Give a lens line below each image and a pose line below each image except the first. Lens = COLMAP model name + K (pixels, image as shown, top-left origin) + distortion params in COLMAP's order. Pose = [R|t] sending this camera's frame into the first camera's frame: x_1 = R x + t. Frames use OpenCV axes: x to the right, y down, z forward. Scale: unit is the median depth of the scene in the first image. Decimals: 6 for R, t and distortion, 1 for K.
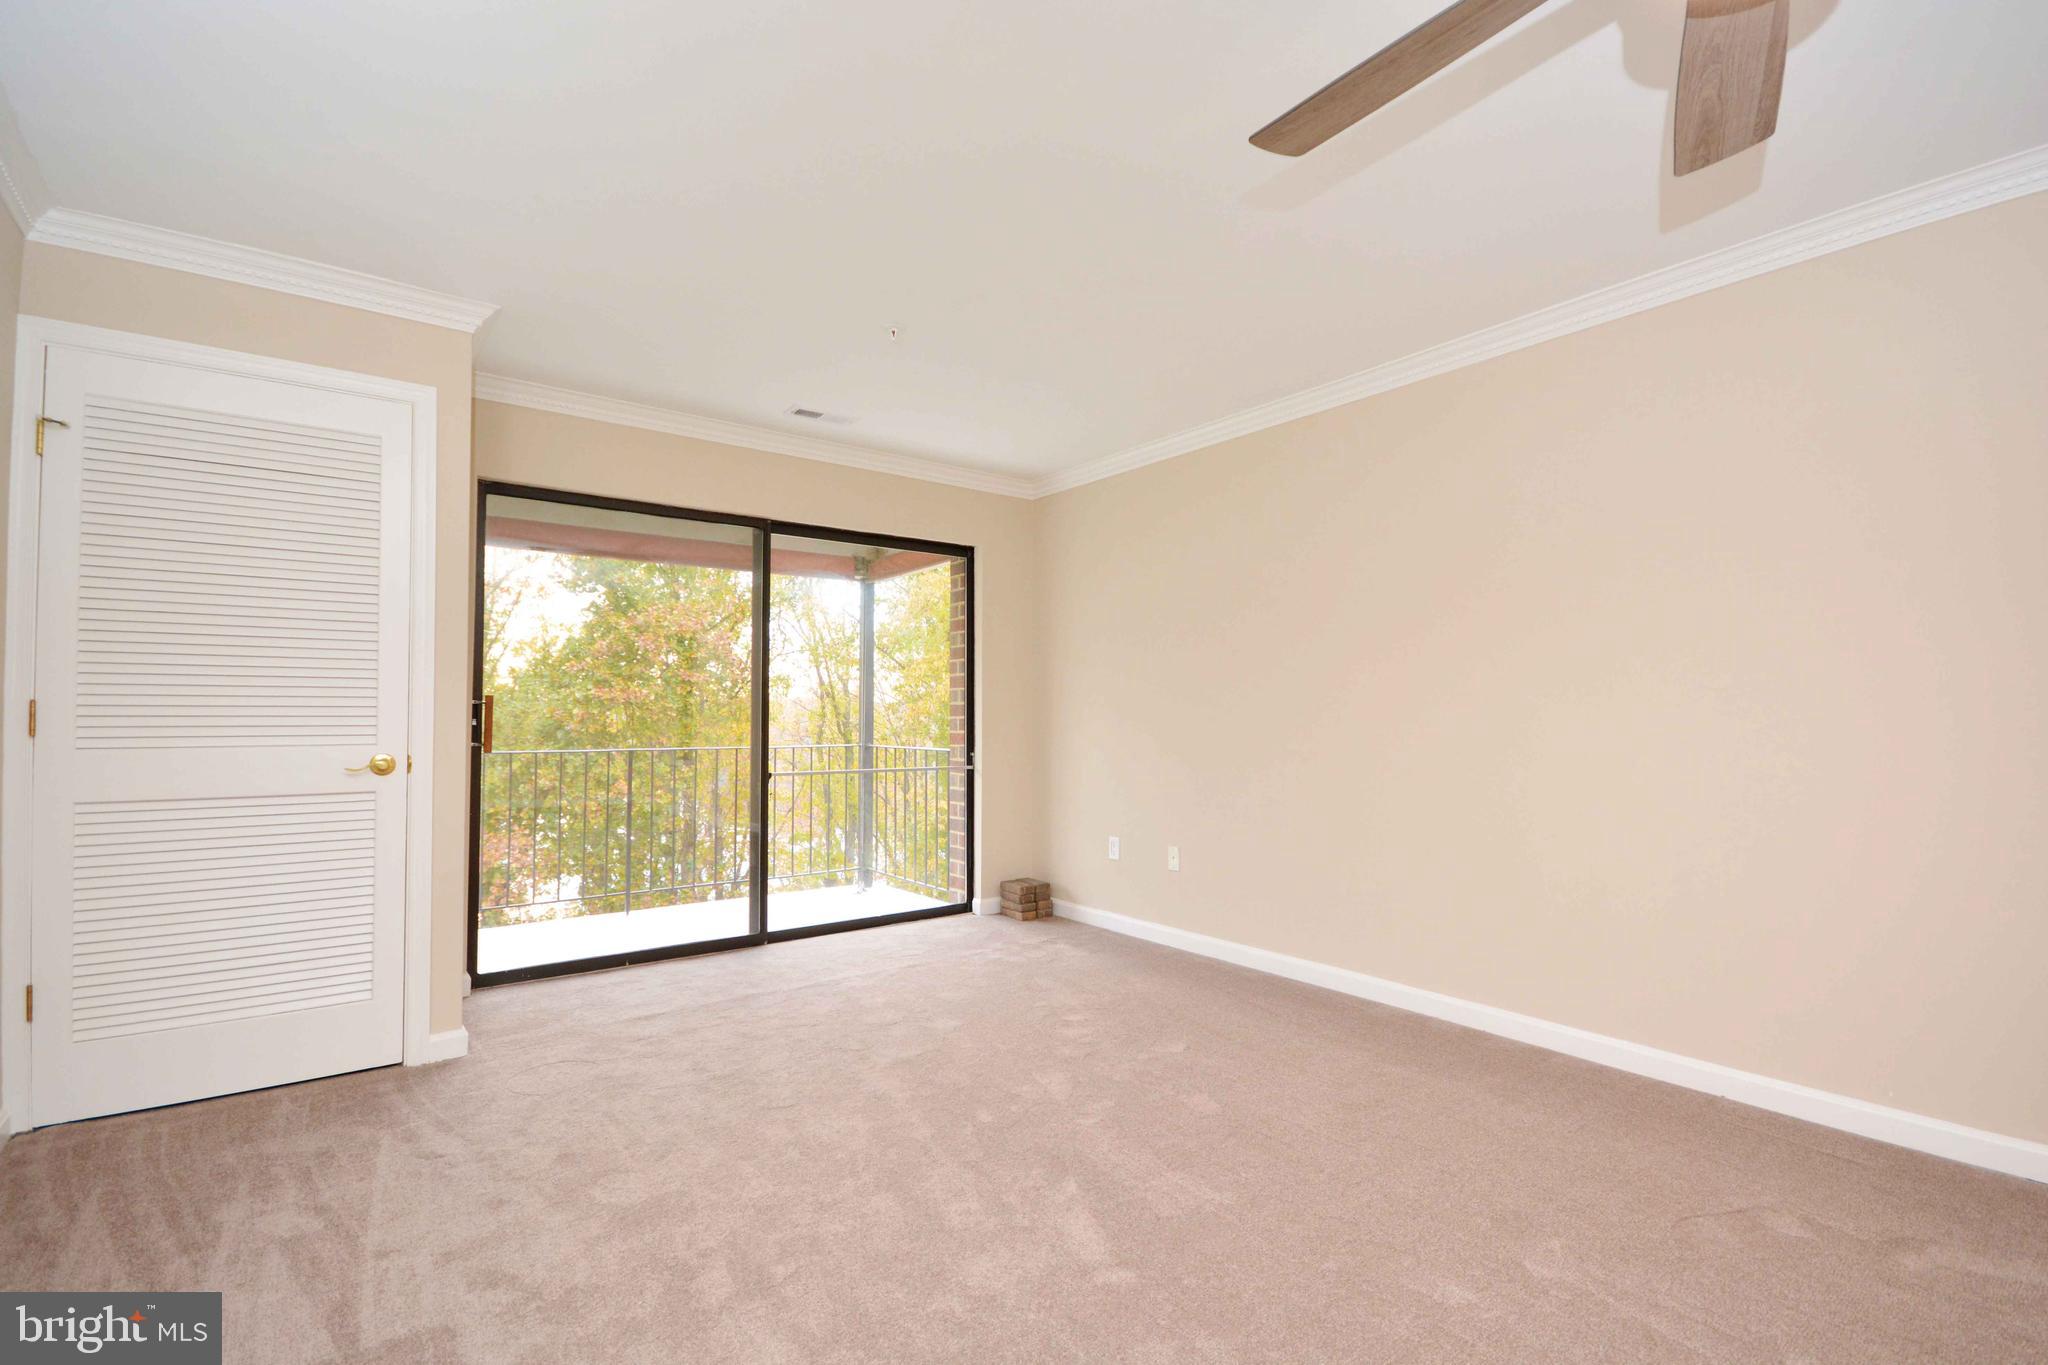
lens RADIAL K [[924.1, 0, 1026.0], [0, 924.1, 689.0], [0, 0, 1]] dist [-0.000331, -0.001017]
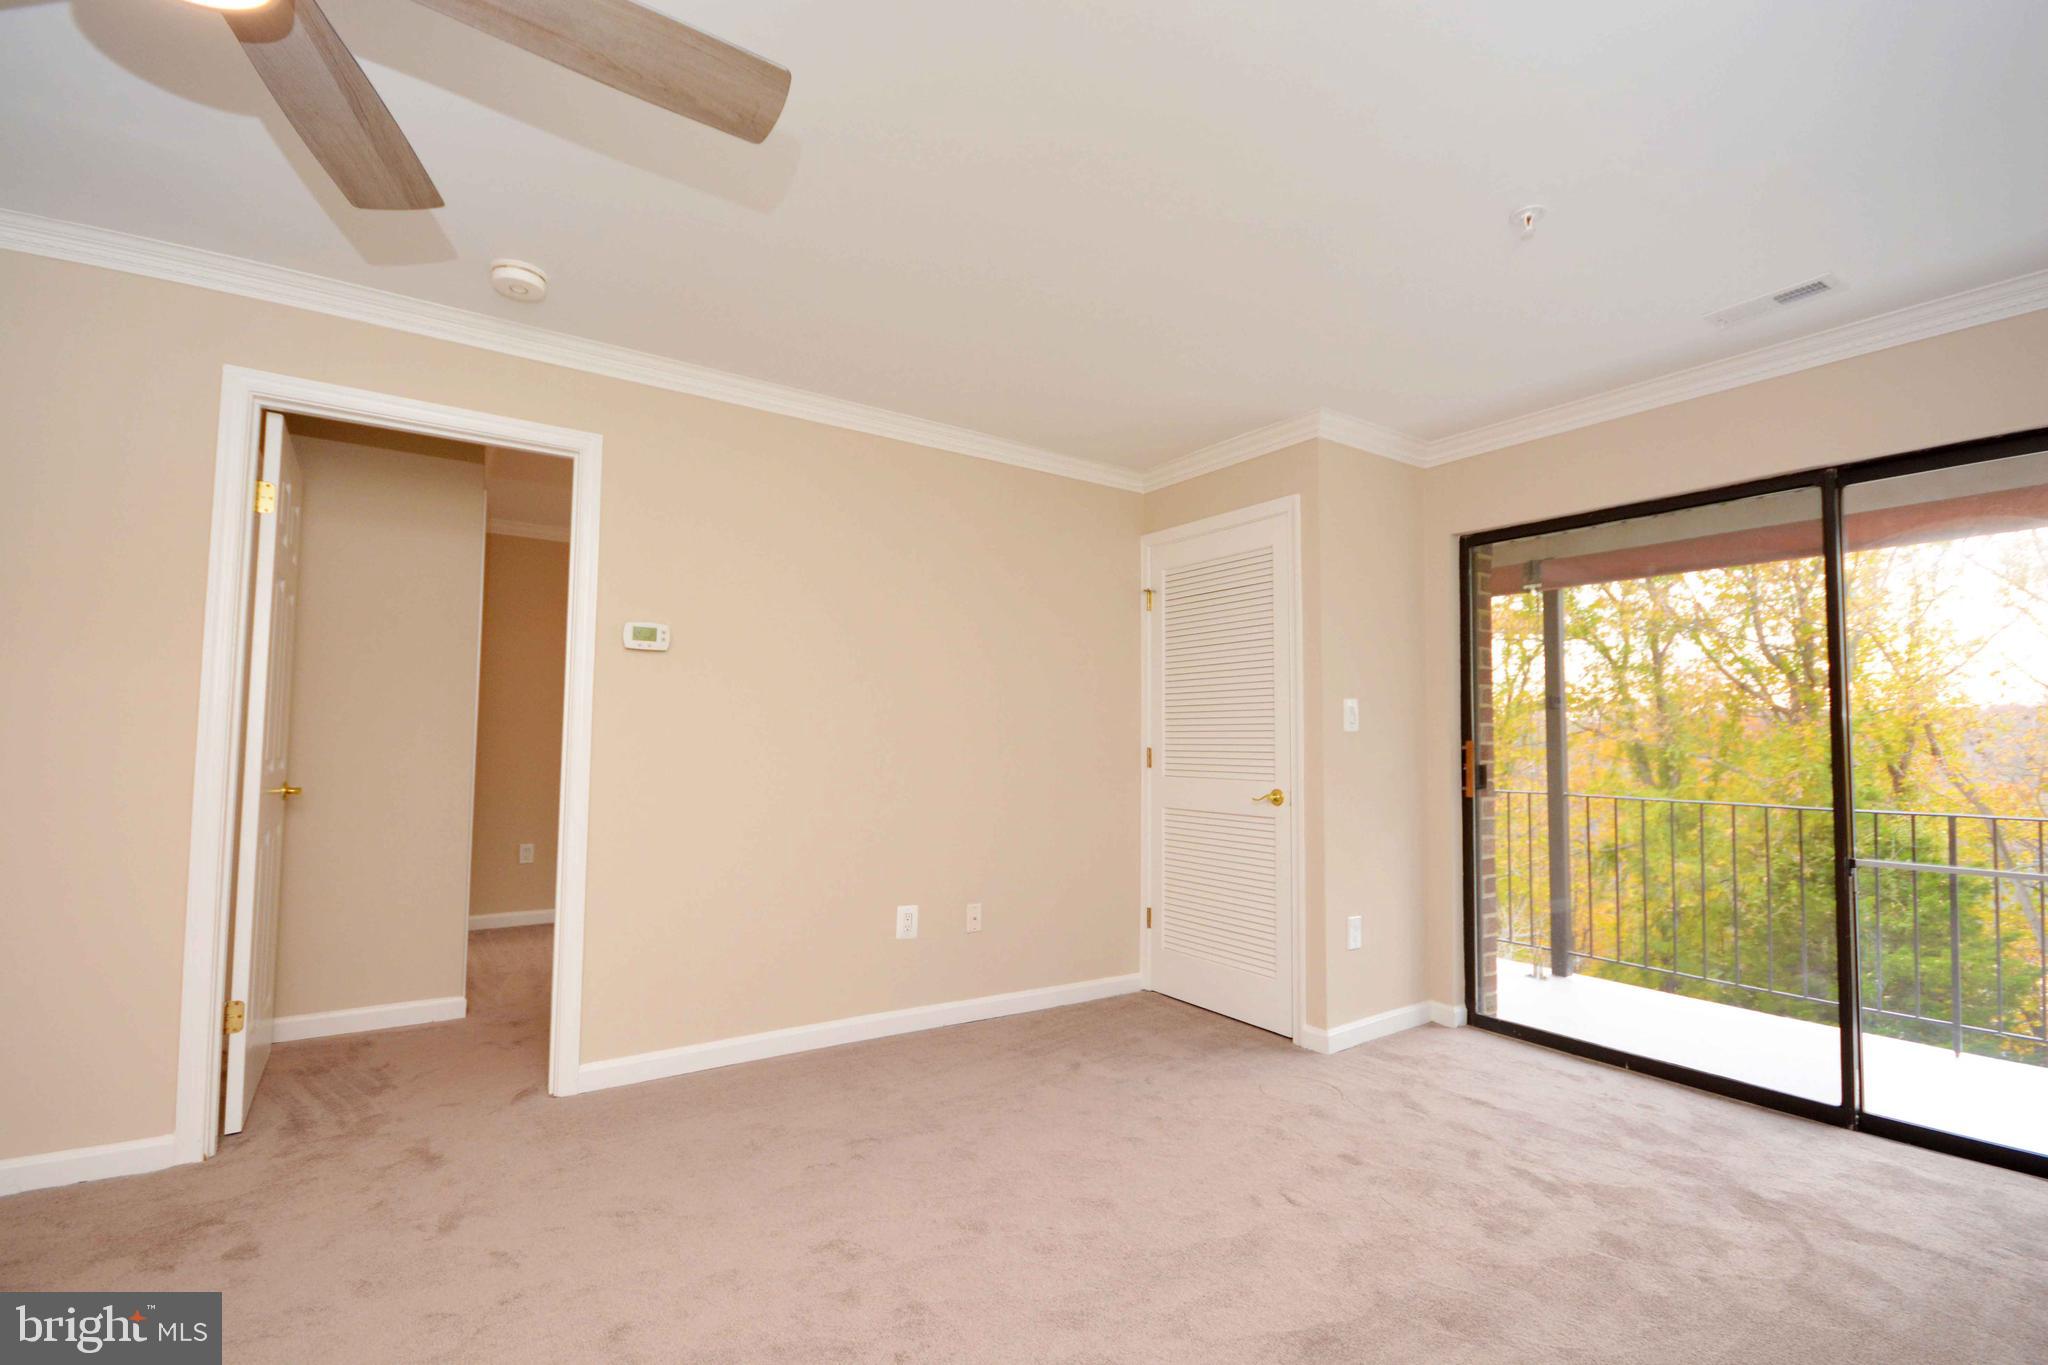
lens RADIAL K [[924.1, 0, 1026.0], [0, 924.1, 689.0], [0, 0, 1]] dist [-0.000331, -0.001017]
pose [[-0.059107, -0.057404, -0.996600, 0.361910], [0.016863, 0.998145, -0.058494, -0.000052], [0.998109, -0.020263, -0.058029, 0.424025]]
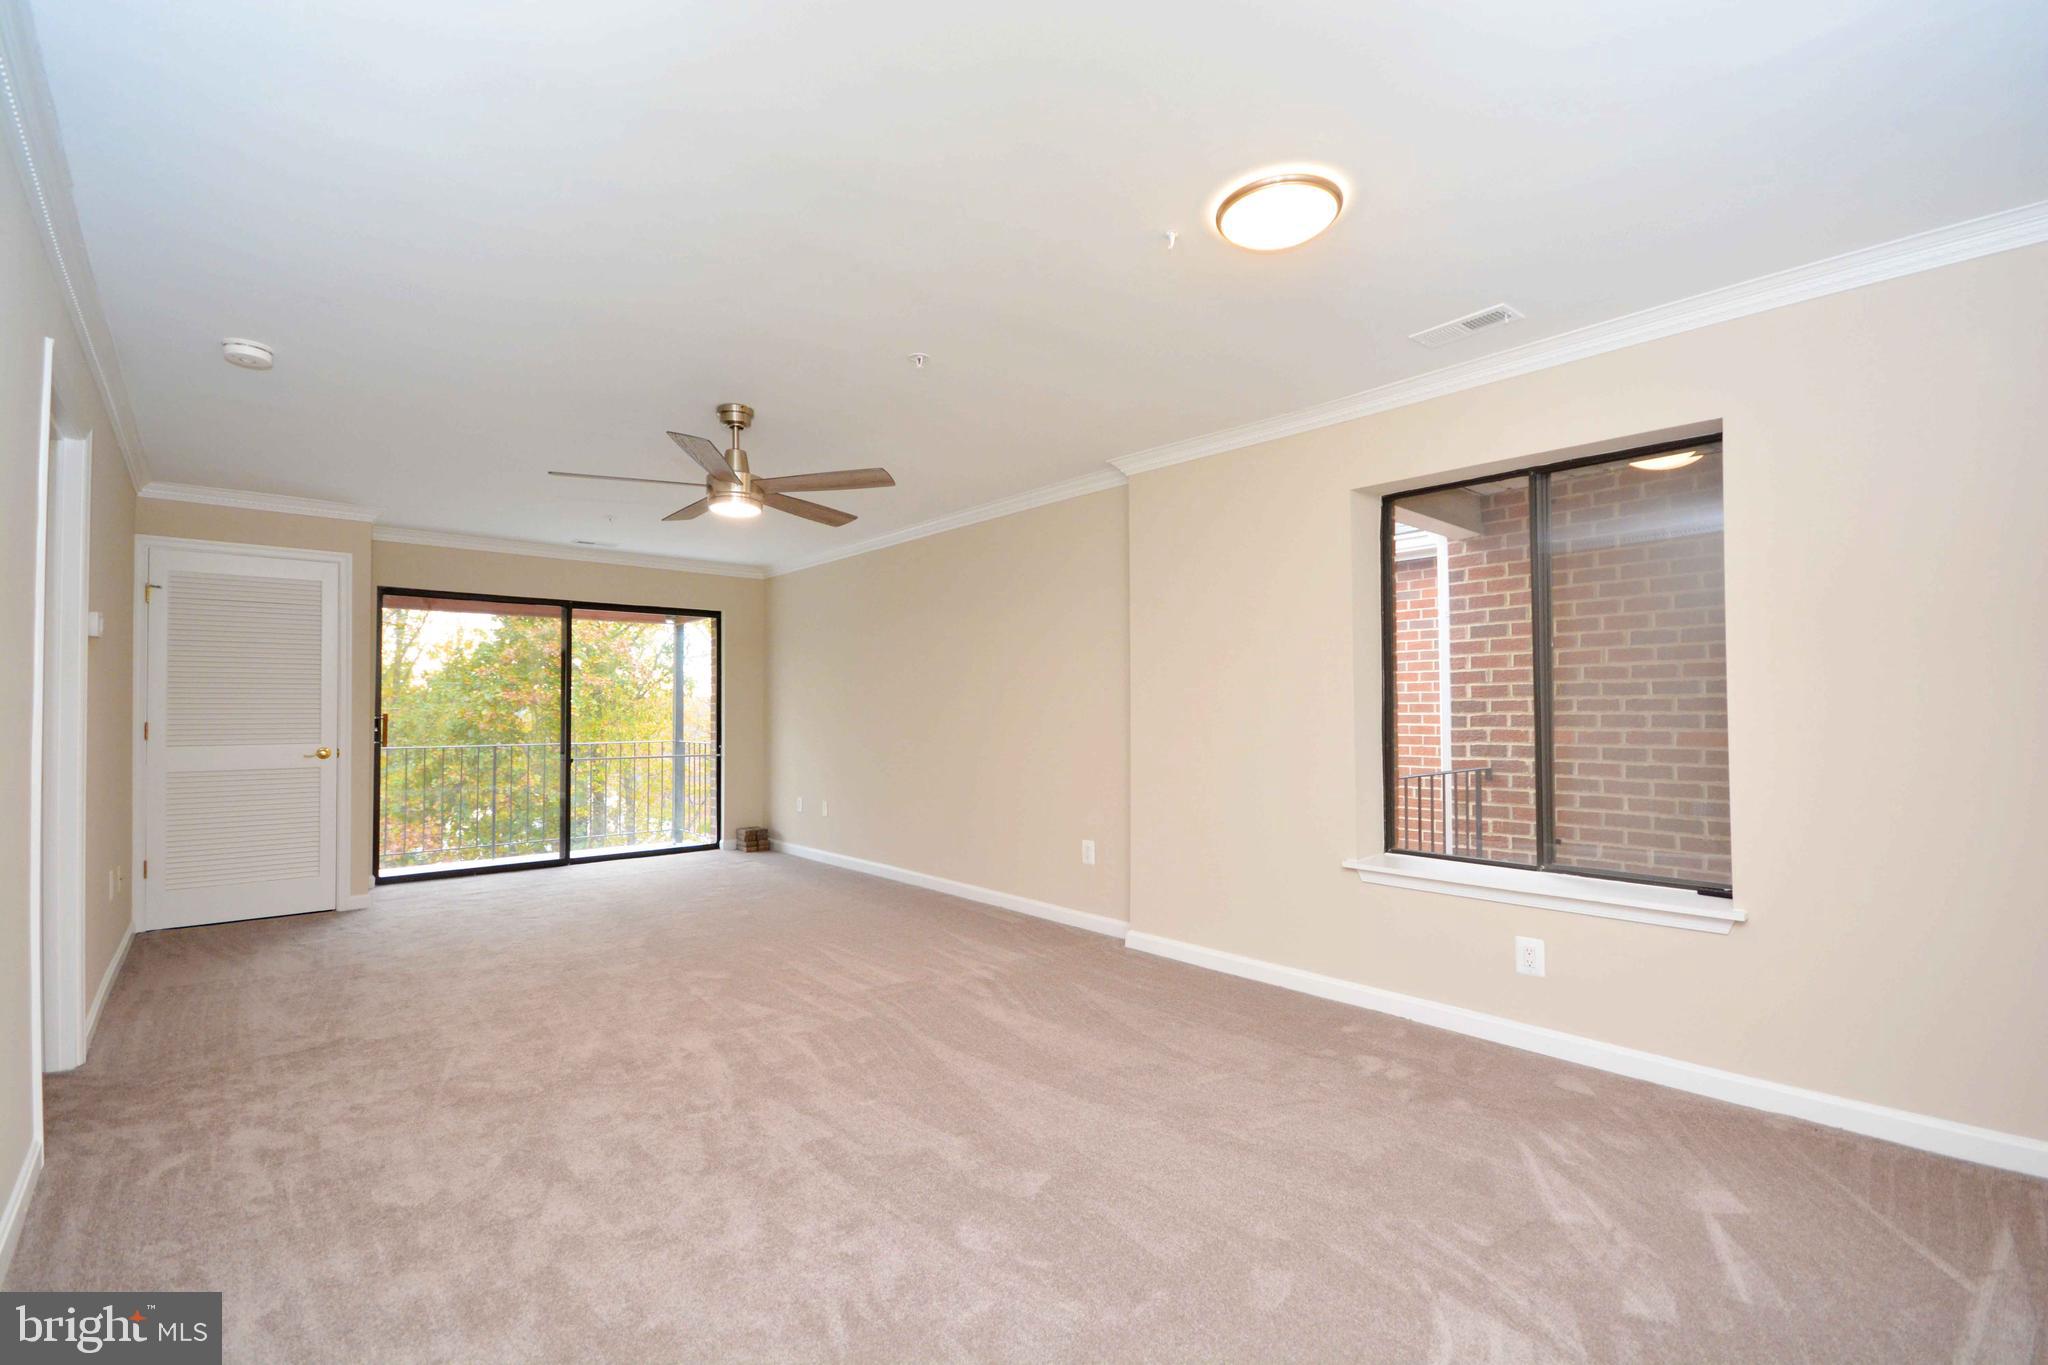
lens RADIAL K [[898.5, 0, 1028.9], [0, 898.5, 689.5], [0, 0, 1]] dist [-0.000980, 0.000303]
pose [[0.996943, -0.002968, 0.078080, 0.356207], [0.002558, 0.999982, 0.005352, -0.032910], [-0.078095, -0.005135, 0.996933, -0.559653]]
